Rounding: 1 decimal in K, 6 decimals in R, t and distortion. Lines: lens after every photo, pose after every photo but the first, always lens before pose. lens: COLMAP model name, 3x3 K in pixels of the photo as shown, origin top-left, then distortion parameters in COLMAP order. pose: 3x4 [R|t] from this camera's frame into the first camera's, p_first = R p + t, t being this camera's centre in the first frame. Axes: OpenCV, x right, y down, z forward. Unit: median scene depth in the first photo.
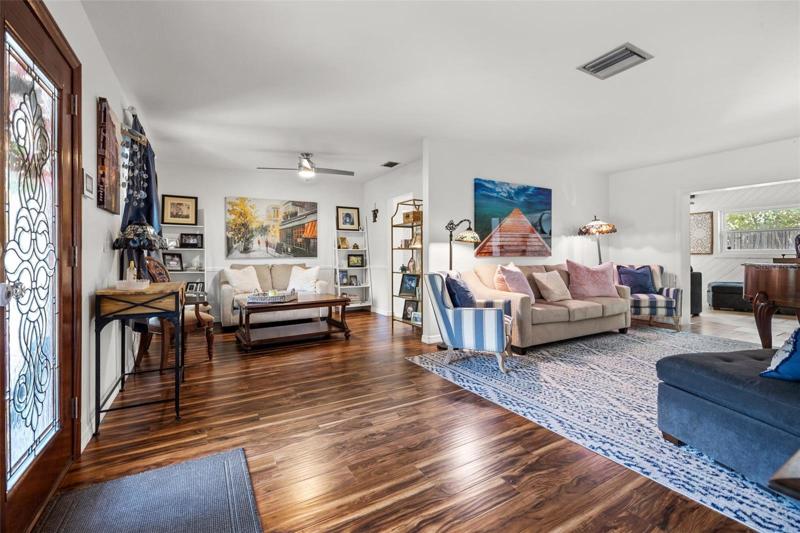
lens RADIAL K [[344.2, 0, 400.0], [0, 344.2, 266.5], [0, 0, 1]] dist [0.001137, 0.000023]
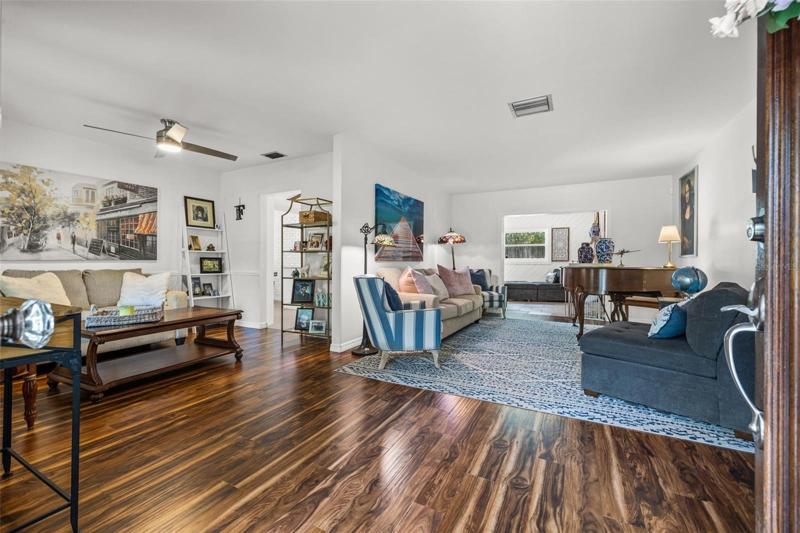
lens RADIAL K [[334.6, 0, 397.9], [0, 334.6, 271.1], [0, 0, 1]] dist [0.001154, 0.000168]
pose [[0.844903, -0.007102, 0.534872, -0.239090], [0.009949, 0.999948, -0.002439, 0.004721], [-0.534827, 0.007382, 0.844929, 0.120895]]
